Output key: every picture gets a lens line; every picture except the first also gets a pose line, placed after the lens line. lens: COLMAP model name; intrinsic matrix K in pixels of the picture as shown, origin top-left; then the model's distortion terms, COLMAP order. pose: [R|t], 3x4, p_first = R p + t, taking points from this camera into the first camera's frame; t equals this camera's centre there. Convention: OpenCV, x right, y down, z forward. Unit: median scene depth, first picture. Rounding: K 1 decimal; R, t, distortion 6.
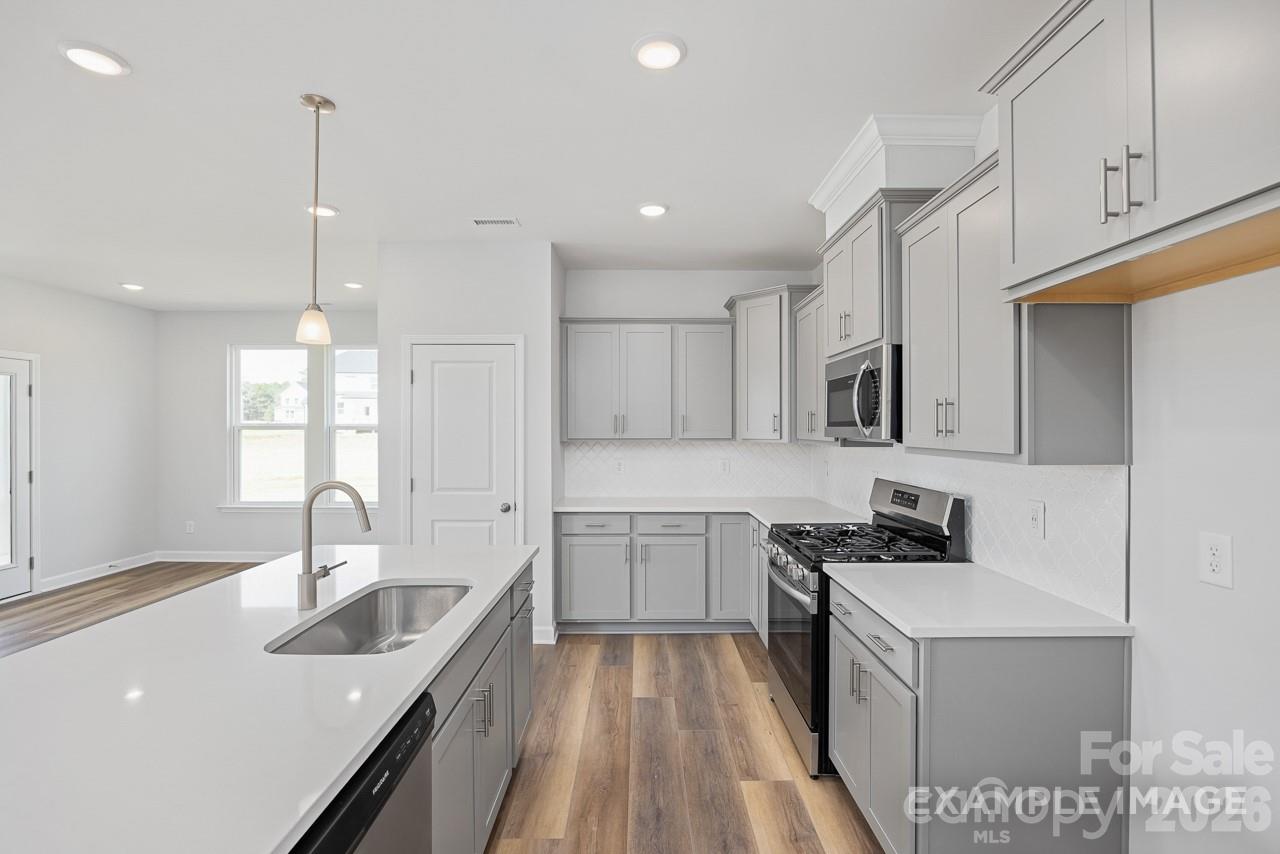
lens RADIAL K [[576.4, 0, 638.0], [0, 576.4, 426.1], [0, 0, 1]] dist [0.000467, -0.000213]
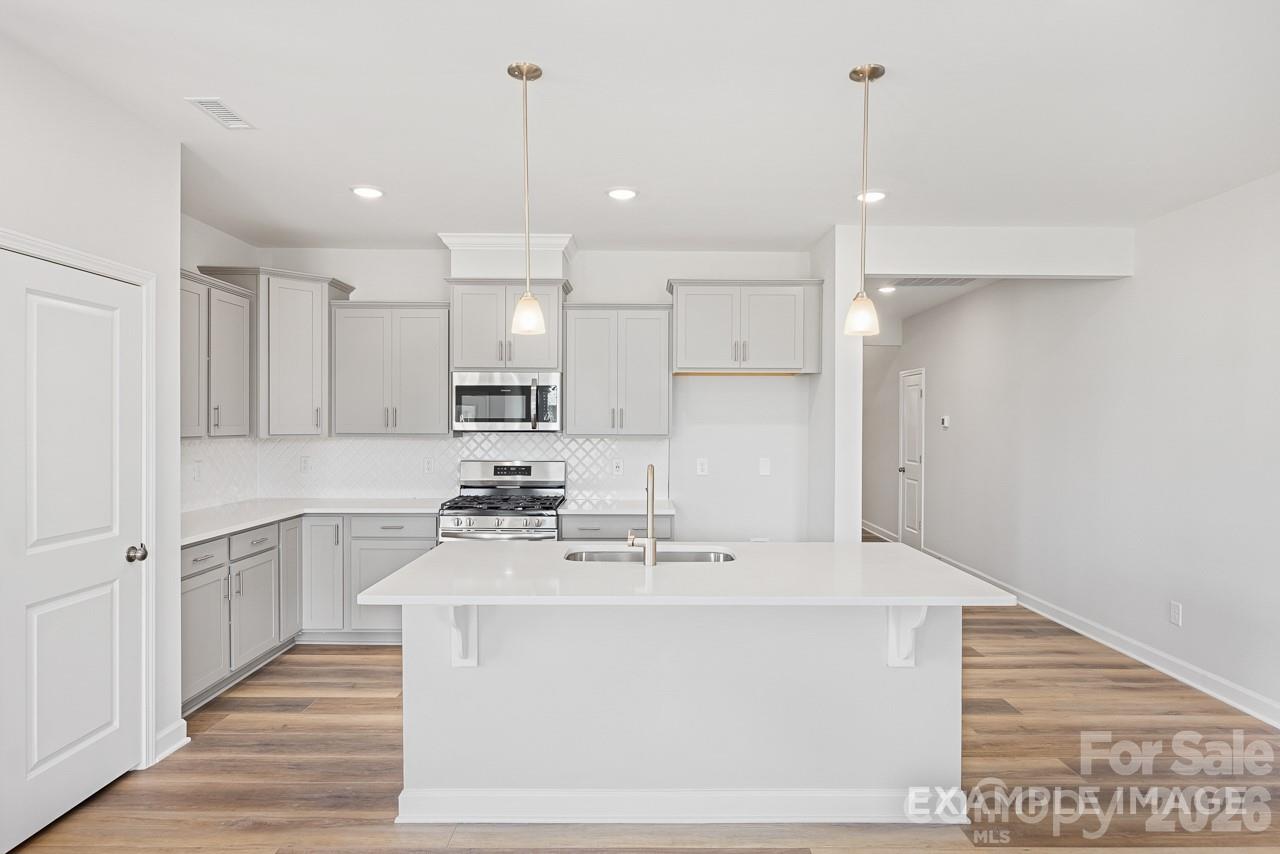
lens RADIAL K [[733.7, 0, 640.8], [0, 733.7, 427.6], [0, 0, 1]] dist [0.001204, 0.000379]
pose [[-0.002427, -0.006654, 0.999975, -1.027240], [-0.005788, 0.999961, 0.006640, 0.000778], [-0.999980, -0.005772, -0.002466, 0.482915]]
